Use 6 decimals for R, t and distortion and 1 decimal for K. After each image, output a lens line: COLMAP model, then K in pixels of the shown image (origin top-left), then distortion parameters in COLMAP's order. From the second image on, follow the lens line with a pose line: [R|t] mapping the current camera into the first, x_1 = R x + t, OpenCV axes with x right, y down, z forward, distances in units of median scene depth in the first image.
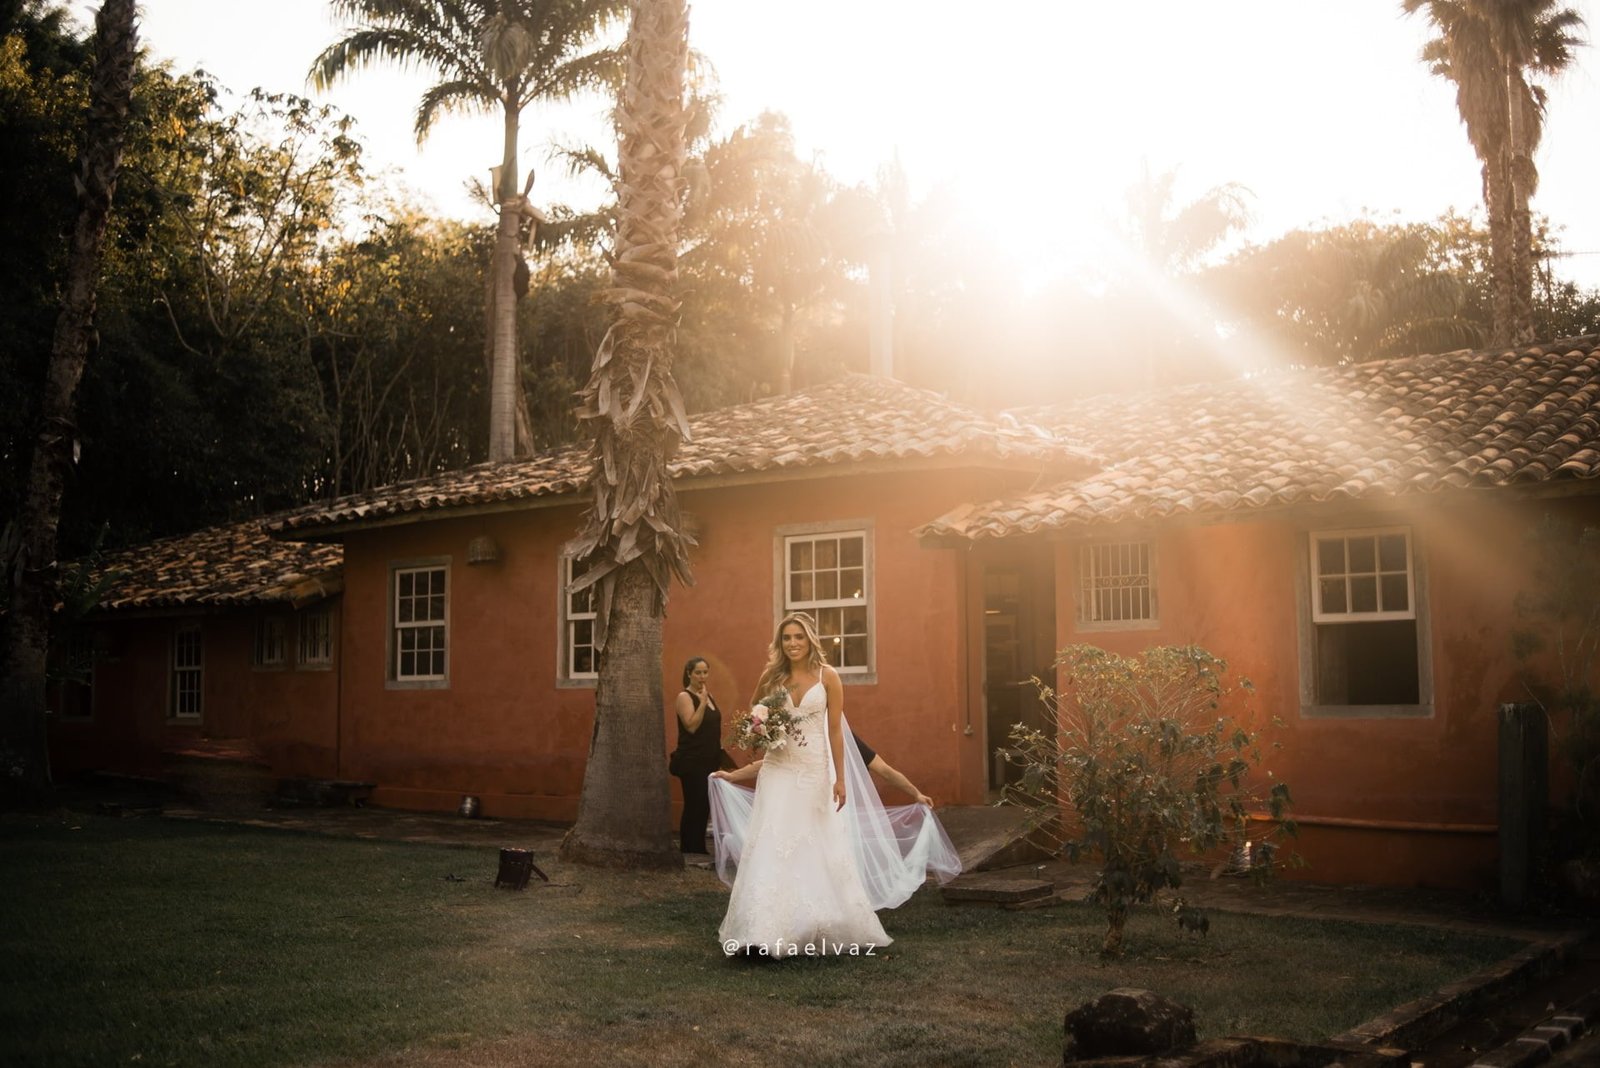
lens RADIAL K [[1575.7, 0, 800.0], [0, 1575.7, 534.0], [0, 0, 1]] dist [-0.131910, 0.171985]
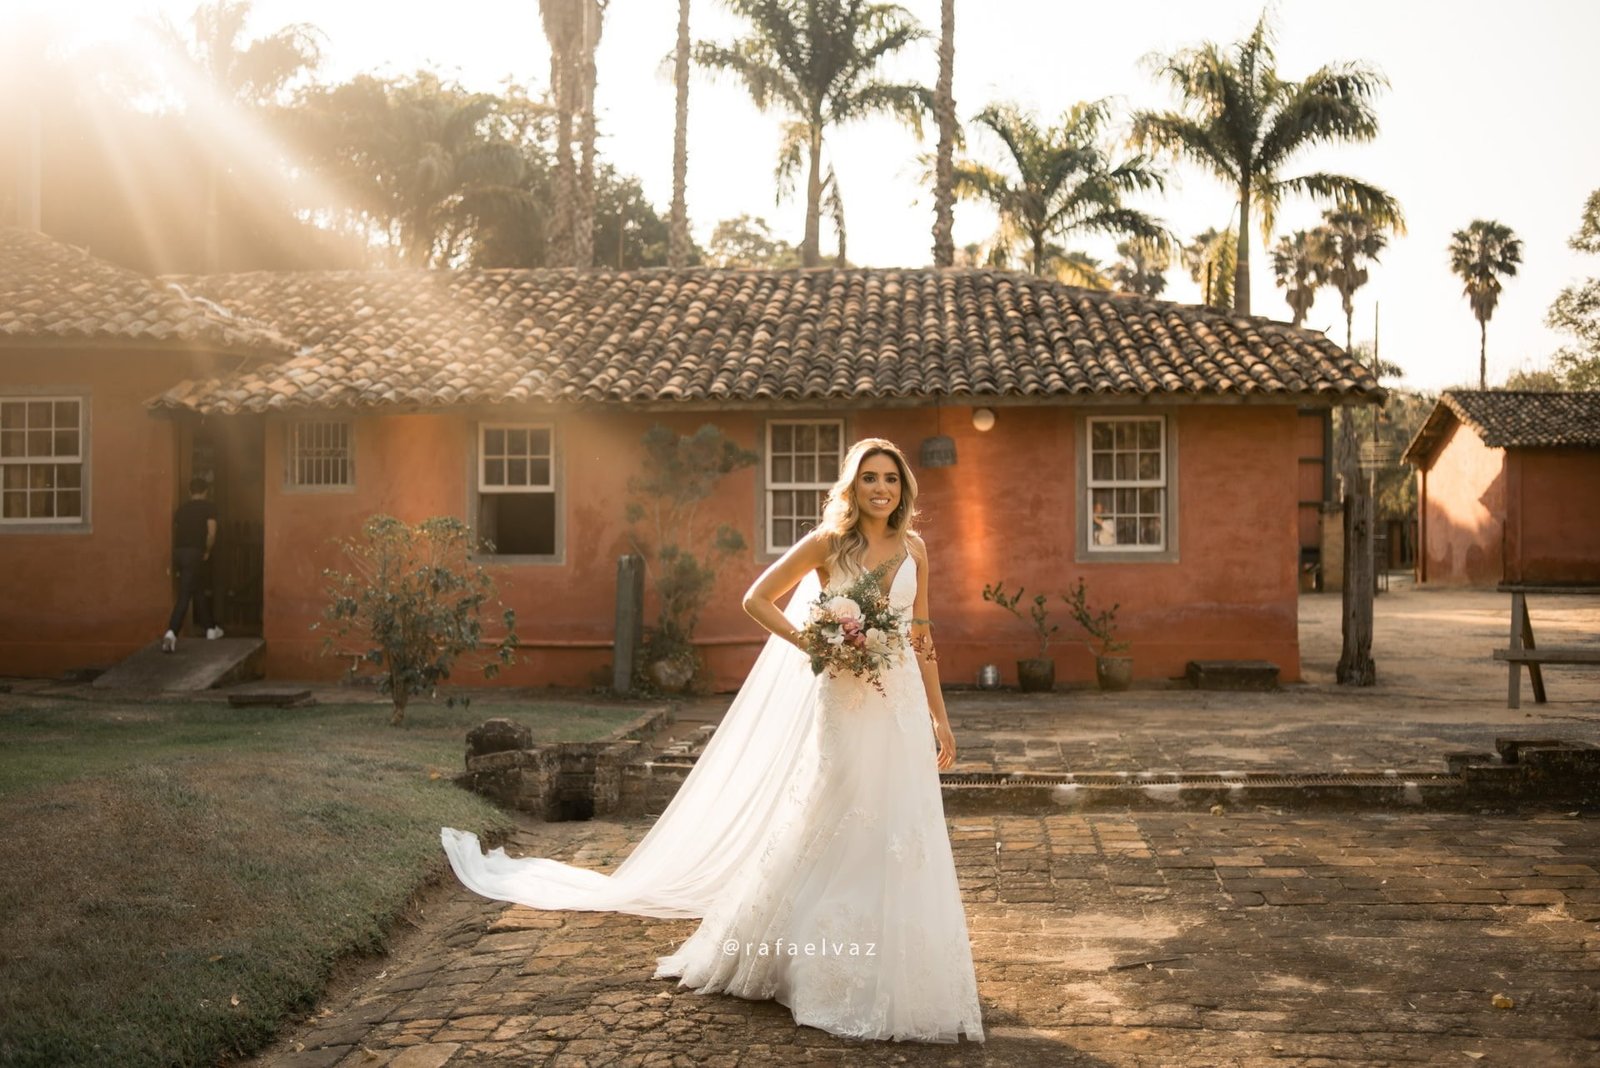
lens RADIAL K [[1575.7, 0, 800.0], [0, 1575.7, 534.0], [0, 0, 1]] dist [-0.131910, 0.171985]
pose [[0.827125, 0.005980, 0.561986, -0.166906], [-0.062735, 0.994677, 0.081747, -0.028952], [-0.558506, -0.102871, 0.823097, -0.214551]]
